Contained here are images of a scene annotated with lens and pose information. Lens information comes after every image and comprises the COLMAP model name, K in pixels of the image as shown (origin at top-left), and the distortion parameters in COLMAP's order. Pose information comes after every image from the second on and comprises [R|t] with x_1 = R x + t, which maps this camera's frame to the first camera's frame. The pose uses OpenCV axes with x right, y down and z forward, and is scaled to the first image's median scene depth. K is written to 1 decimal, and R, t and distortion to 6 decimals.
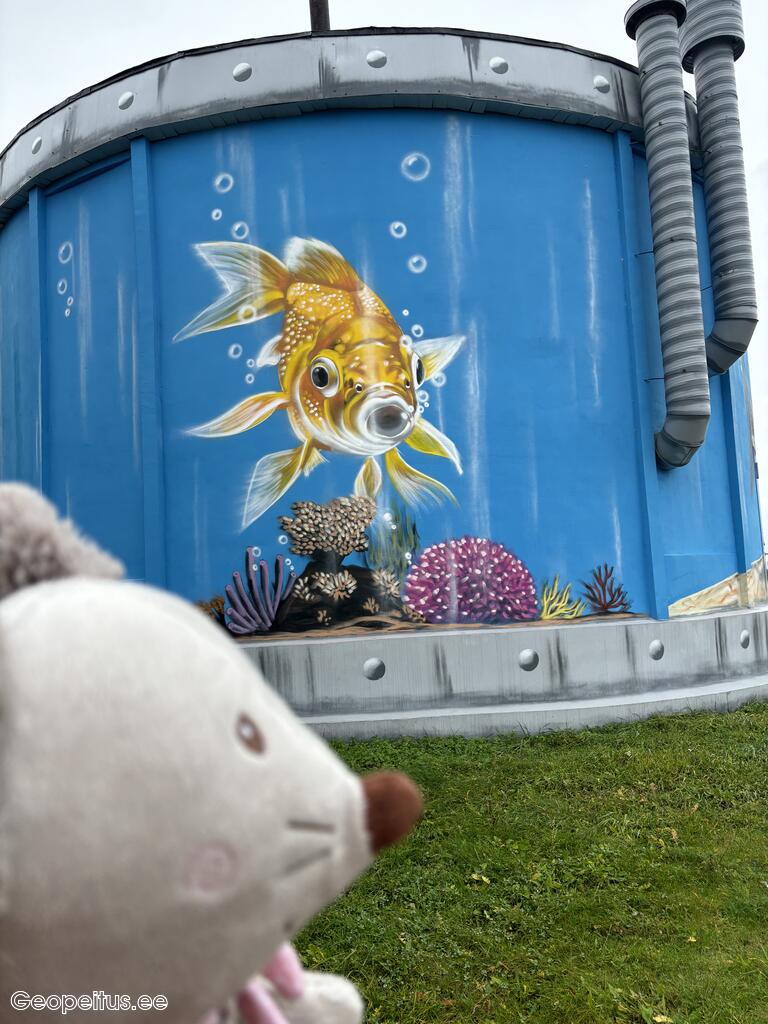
lens RADIAL K [[771.9, 0, 385.4], [0, 771.9, 516.1], [0, 0, 1]] dist [0.010434, -0.032890]
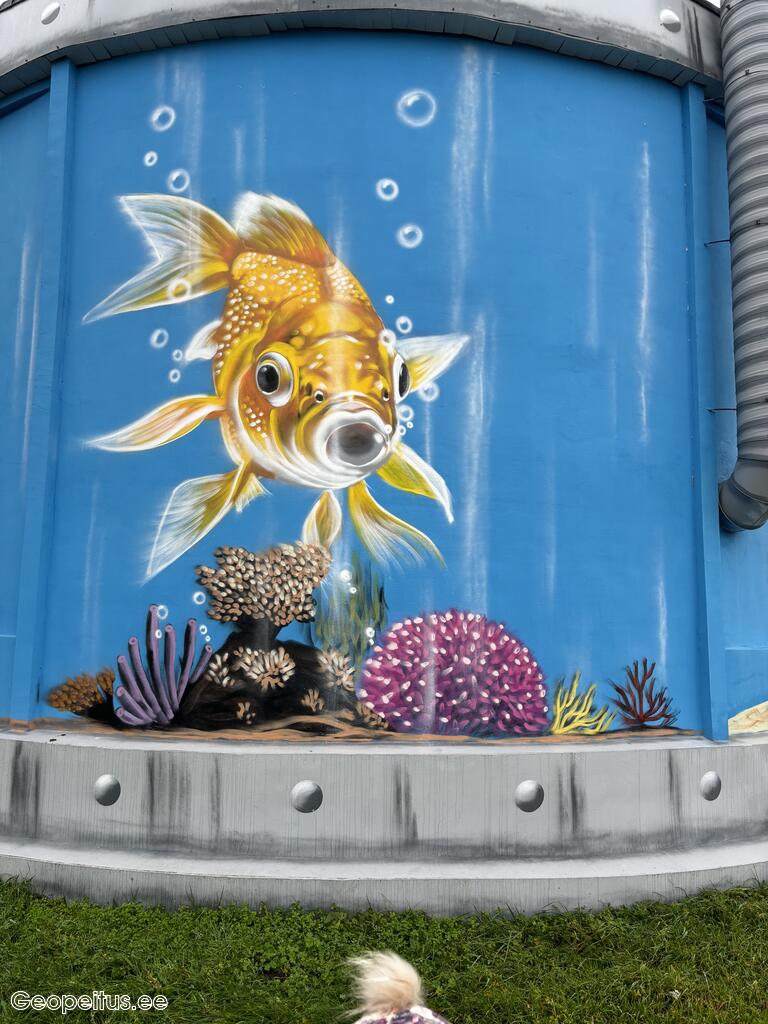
lens RADIAL K [[771.9, 0, 381.7], [0, 771.9, 506.9], [0, 0, 1]] dist [0.010434, -0.032890]
pose [[0.997532, 0.063246, -0.030477, 0.053235], [-0.064374, 0.997219, -0.037560, -0.037638], [0.028017, 0.039429, 0.998830, 0.270659]]
